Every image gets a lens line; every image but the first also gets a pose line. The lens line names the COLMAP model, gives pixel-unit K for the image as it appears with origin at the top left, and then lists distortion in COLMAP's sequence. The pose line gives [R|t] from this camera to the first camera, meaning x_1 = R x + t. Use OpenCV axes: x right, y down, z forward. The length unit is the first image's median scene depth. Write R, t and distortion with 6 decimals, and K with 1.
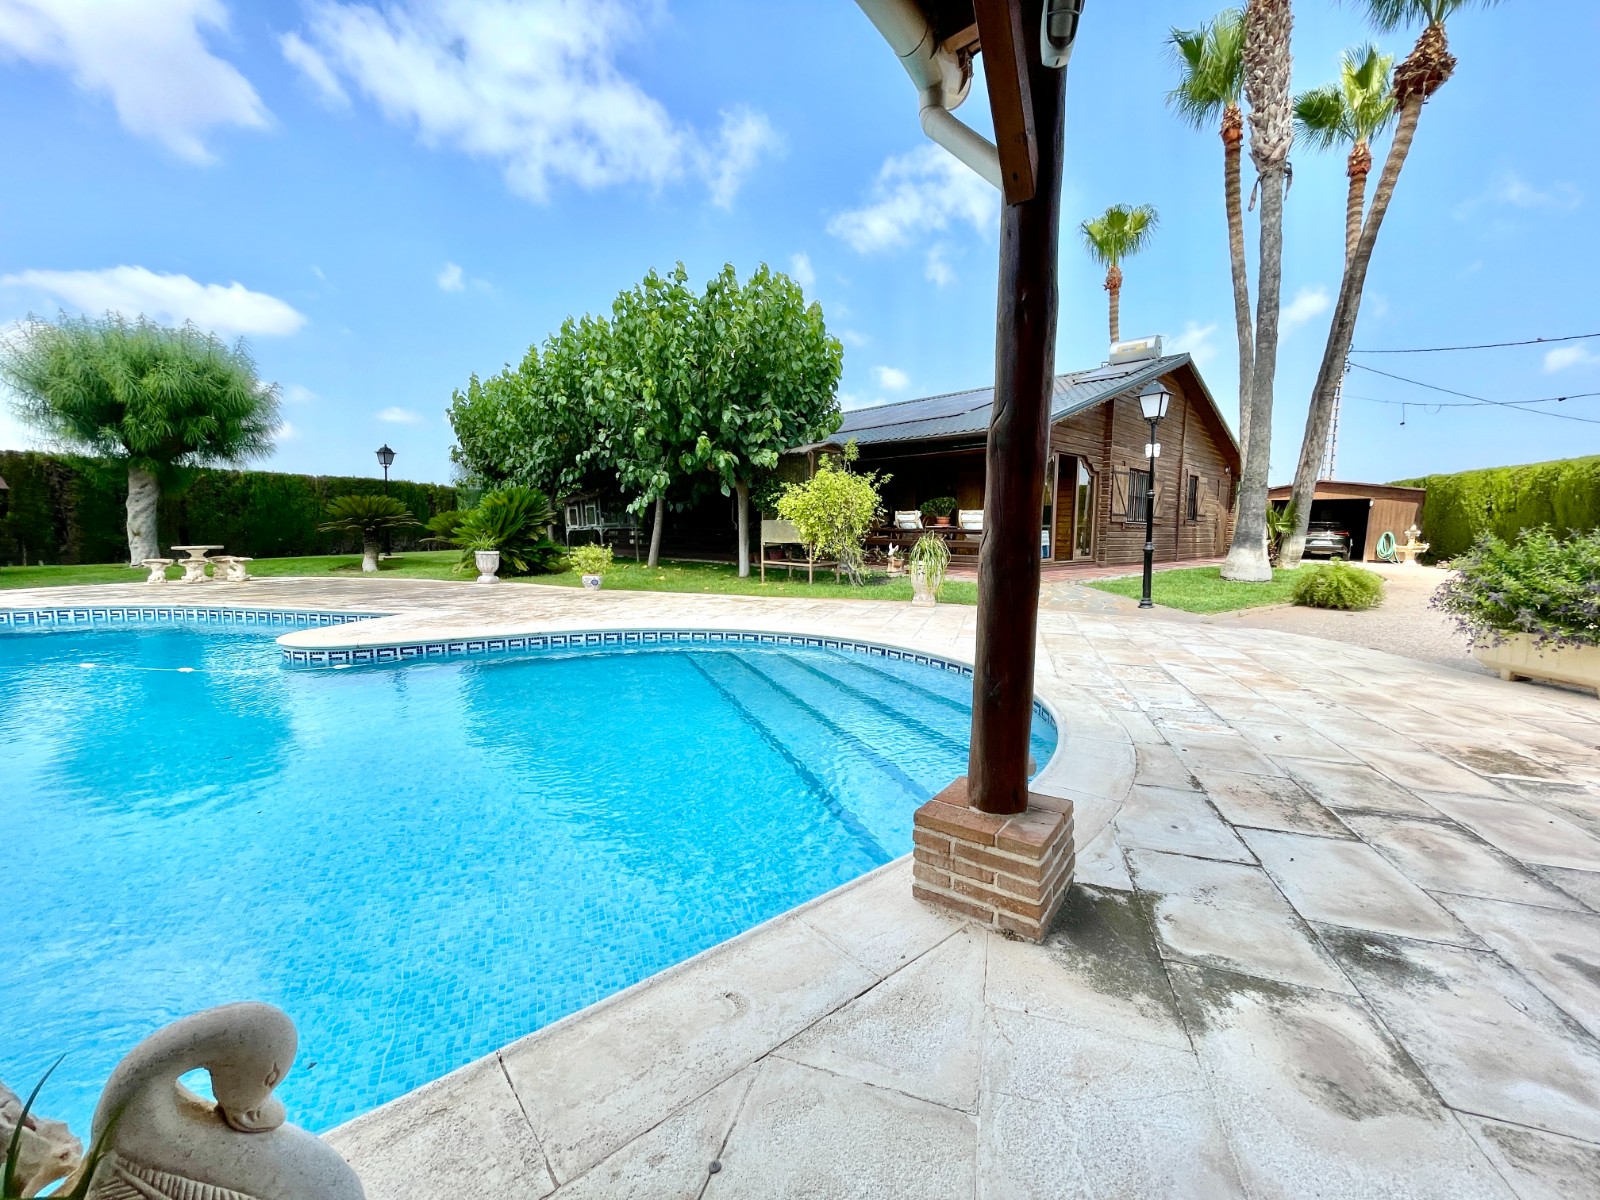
lens RADIAL K [[637.8, 0, 800.0], [0, 637.8, 600.0], [0, 0, 1]] dist [-0.001222, 0.000355]
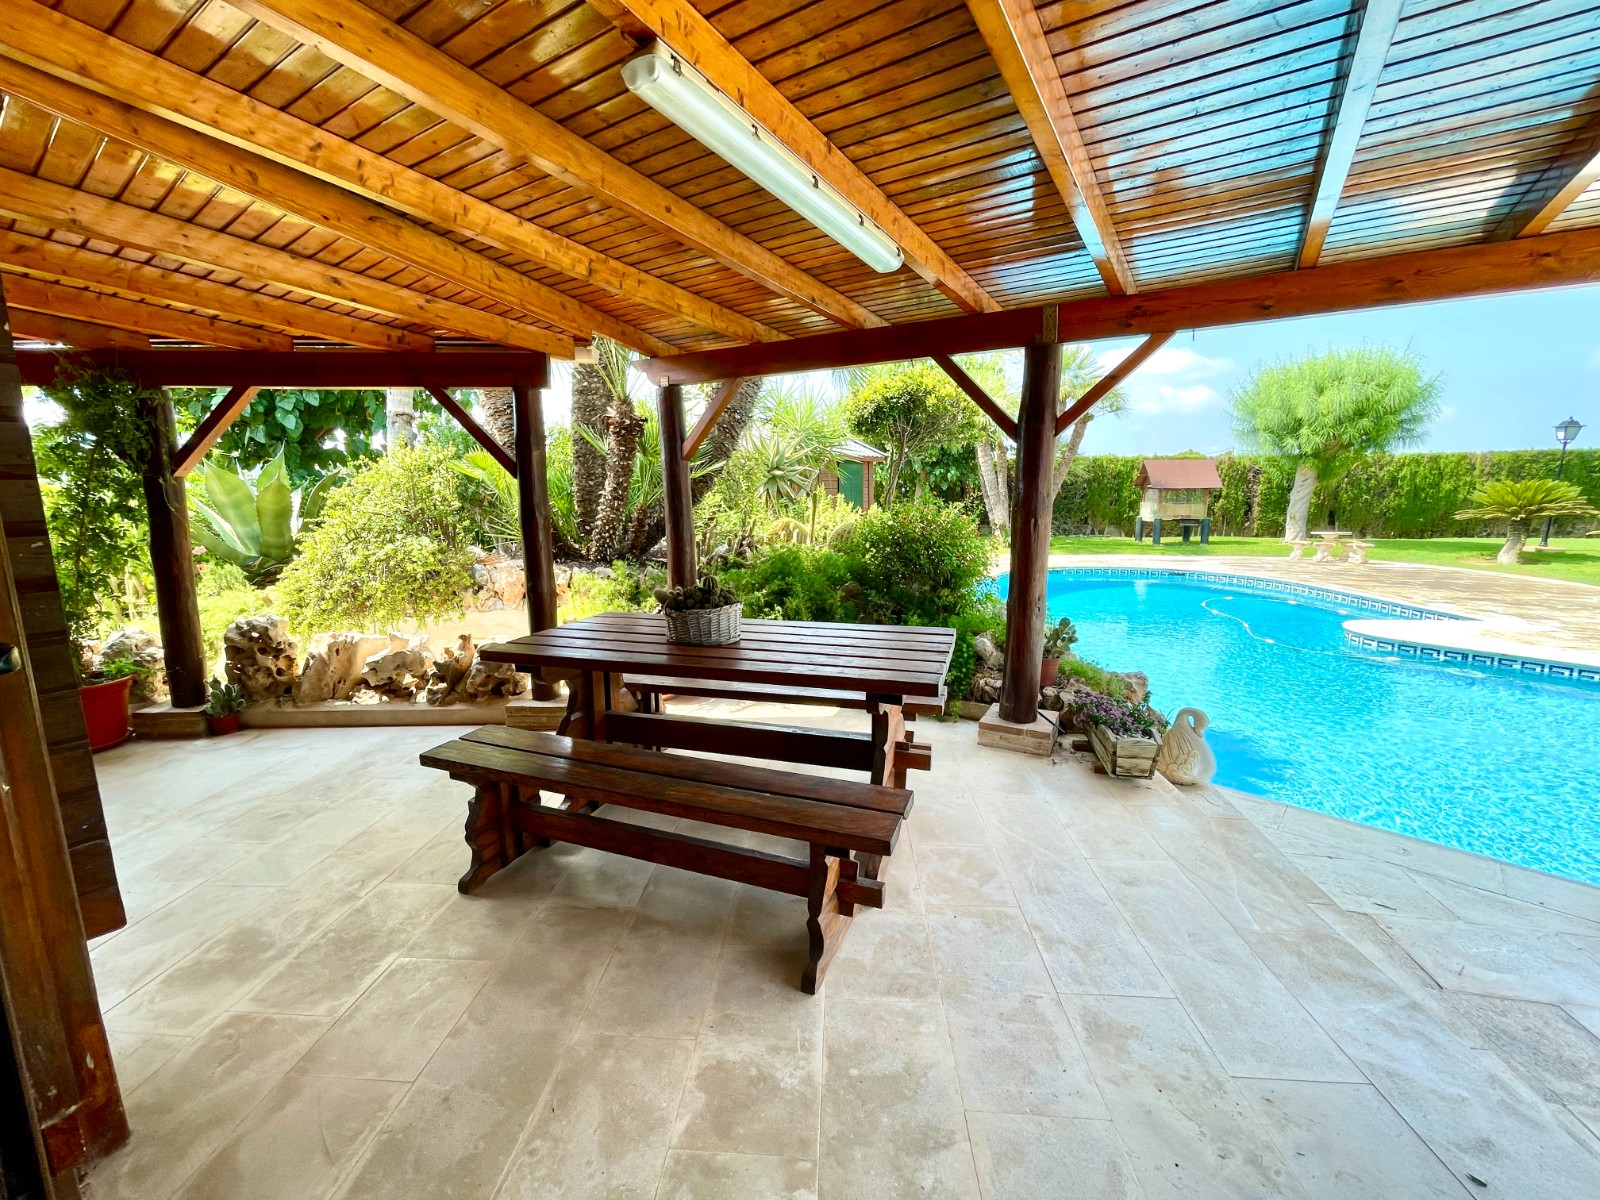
lens RADIAL K [[652.4, 0, 800.0], [0, 652.4, 600.0], [0, 0, 1]] dist [-0.000685, -0.000074]
pose [[0.109393, 0.155016, -0.981837, 0.148559], [-0.108494, 0.983725, 0.143226, -0.022172], [0.988060, 0.090856, 0.124431, -0.112901]]
